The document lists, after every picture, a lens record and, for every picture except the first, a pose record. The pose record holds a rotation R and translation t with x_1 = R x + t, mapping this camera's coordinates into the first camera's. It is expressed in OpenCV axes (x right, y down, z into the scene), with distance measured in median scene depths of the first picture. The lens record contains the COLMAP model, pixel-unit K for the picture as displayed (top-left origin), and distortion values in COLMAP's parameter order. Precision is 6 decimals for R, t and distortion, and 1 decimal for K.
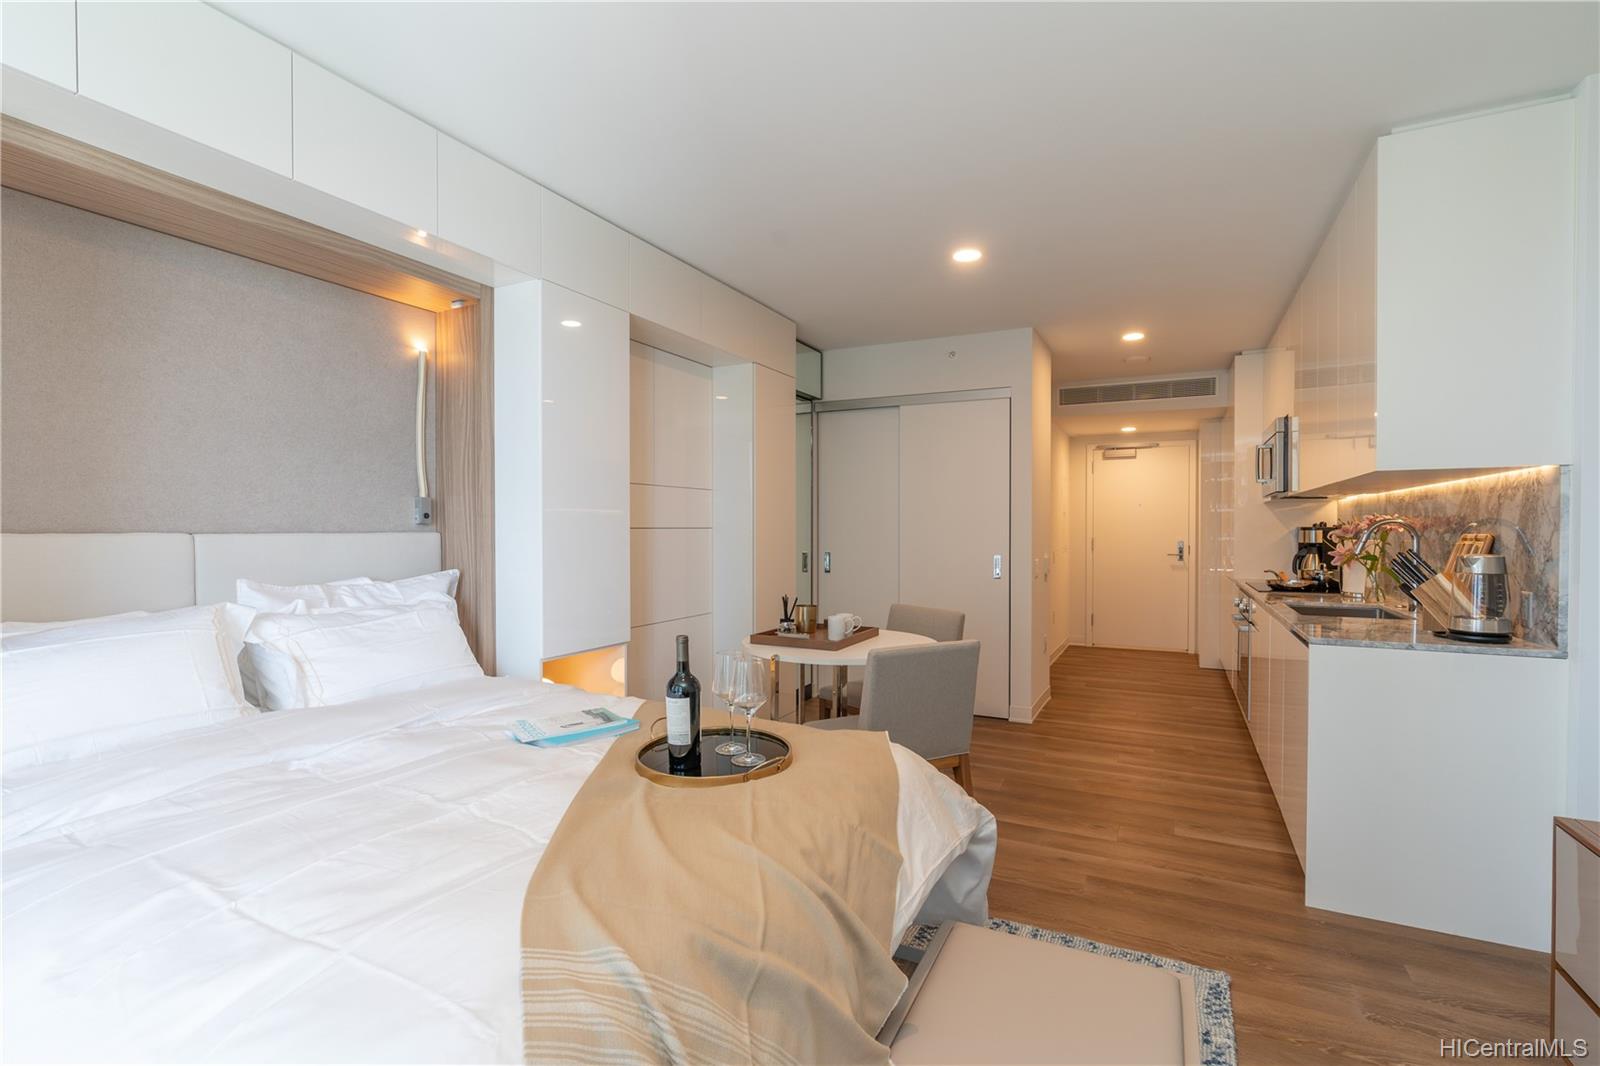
lens RADIAL K [[741.9, 0, 800.0], [0, 741.9, 533.0], [0, 0, 1]] dist [-0.000536, 0.000104]
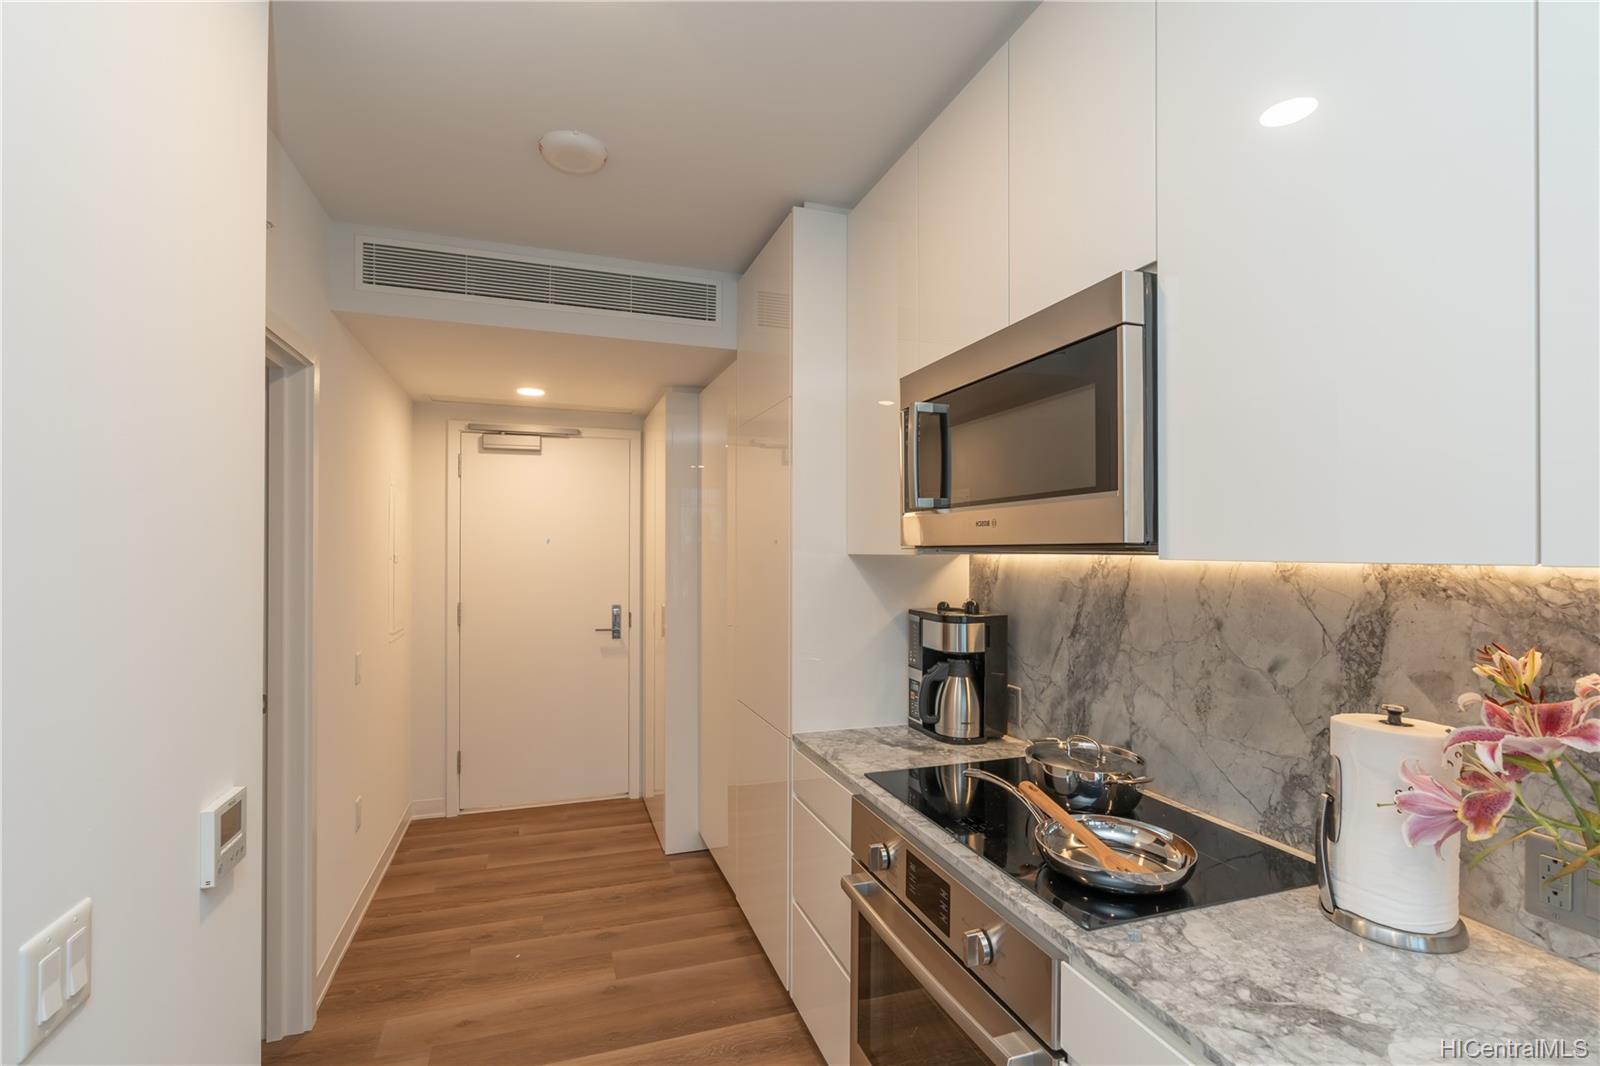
lens RADIAL K [[706.7, 0, 781.1], [0, 706.7, 552.2], [0, 0, 1]] dist [-0.001045, 0.000651]
pose [[0.702802, -0.002025, 0.711382, 0.213184], [-0.000143, 0.999996, 0.002988, -0.031543], [-0.711385, -0.002202, 0.702799, 0.522854]]
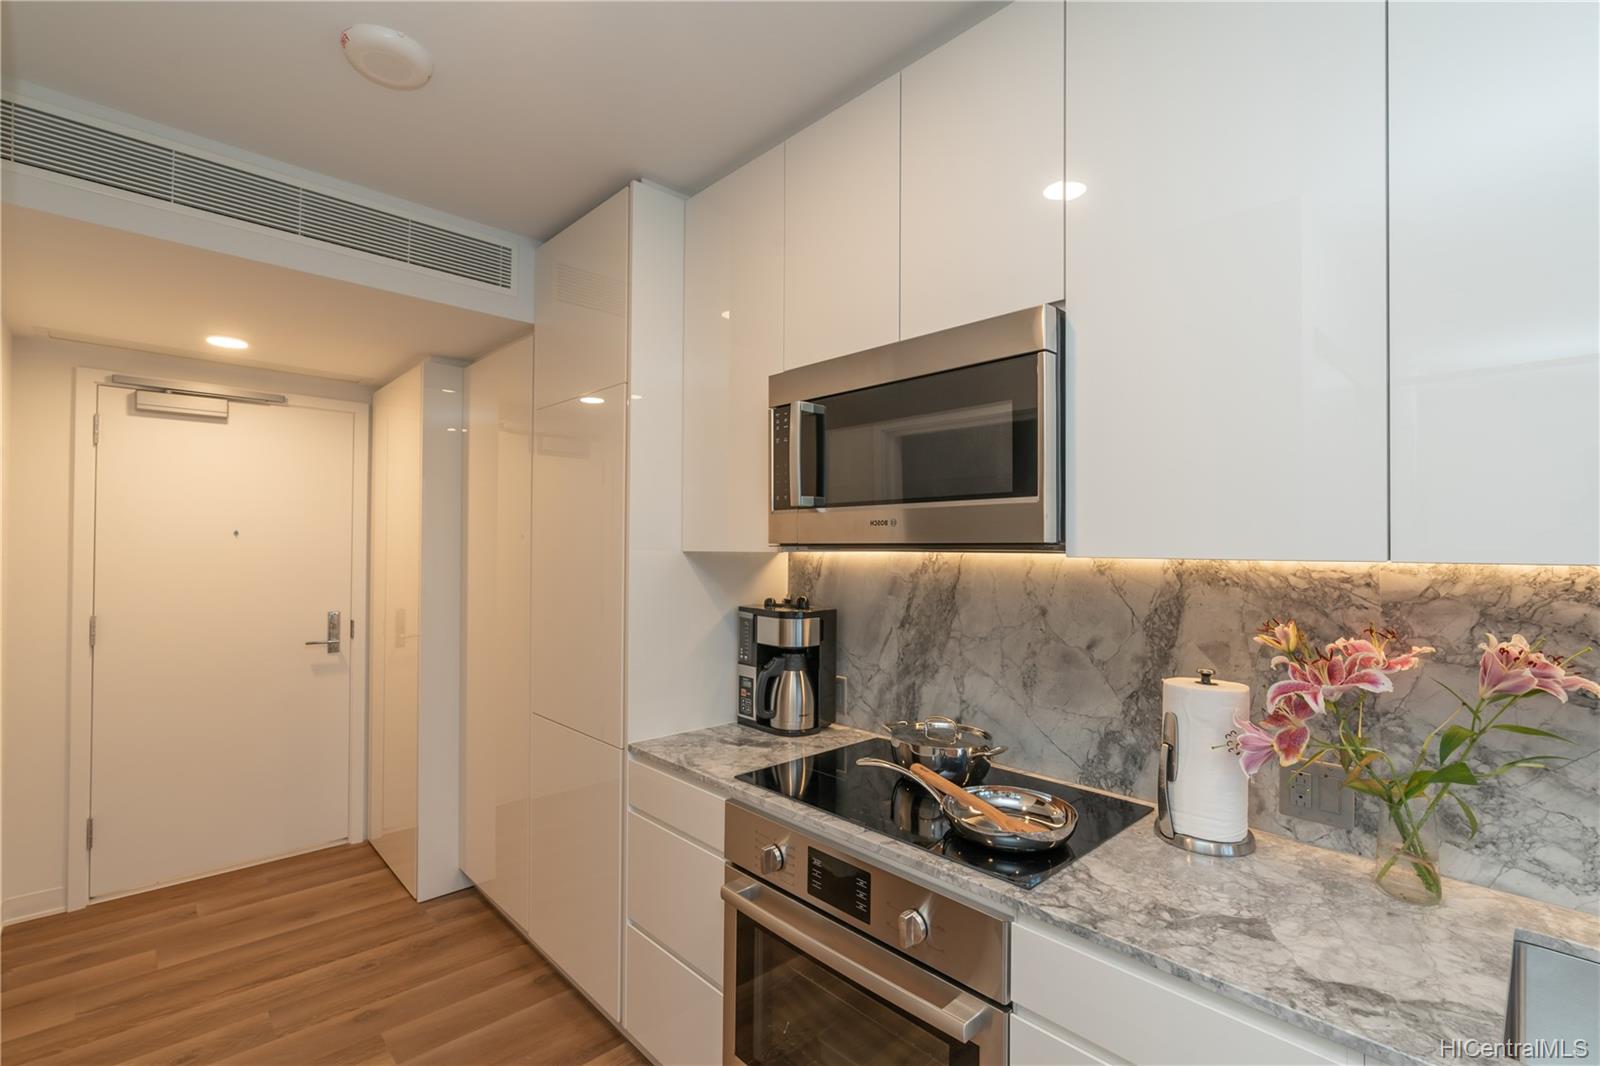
lens RADIAL K [[707.5, 0, 770.8], [0, 707.5, 544.2], [0, 0, 1]] dist [-0.001932, 0.000470]
pose [[0.352713, 0.005682, 0.935714, 0.188232], [-0.004293, 0.999981, -0.004454, -0.031618], [-0.935722, -0.002446, 0.352731, 0.576930]]
